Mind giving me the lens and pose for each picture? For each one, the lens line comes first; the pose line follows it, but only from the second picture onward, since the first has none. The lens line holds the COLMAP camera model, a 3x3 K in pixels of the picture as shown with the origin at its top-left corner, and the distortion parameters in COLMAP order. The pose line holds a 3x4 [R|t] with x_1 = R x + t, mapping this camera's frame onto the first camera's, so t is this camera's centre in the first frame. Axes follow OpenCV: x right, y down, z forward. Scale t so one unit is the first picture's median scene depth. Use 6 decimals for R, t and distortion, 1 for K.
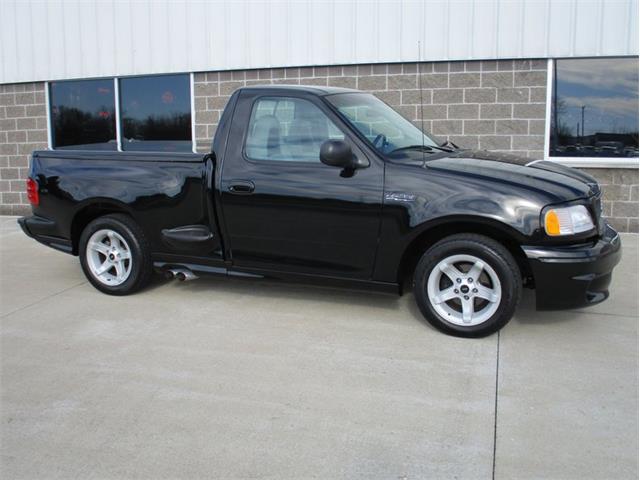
lens RADIAL K [[643.7, 0, 320.5], [0, 643.7, 249.4], [0, 0, 1]] dist [-0.044836, 0.000000]
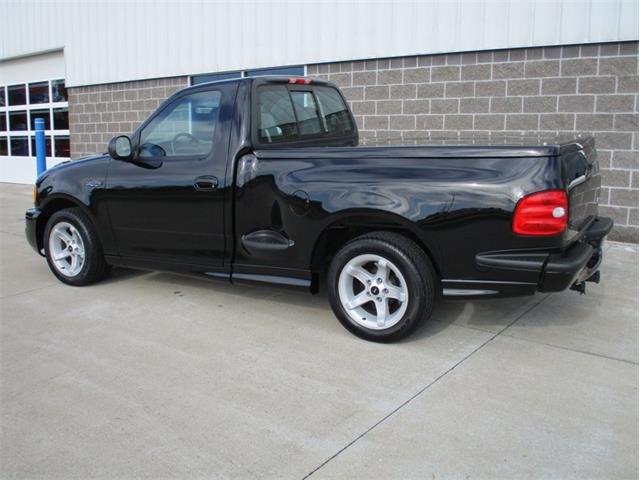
lens RADIAL K [[643.7, 0, 316.3], [0, 643.7, 243.6], [0, 0, 1]] dist [-0.044836, 0.000000]
pose [[0.930006, 0.074159, -0.359986, 0.221271], [-0.072864, 0.997194, 0.017189, -0.017180], [0.360250, 0.010244, 0.932799, 0.078447]]
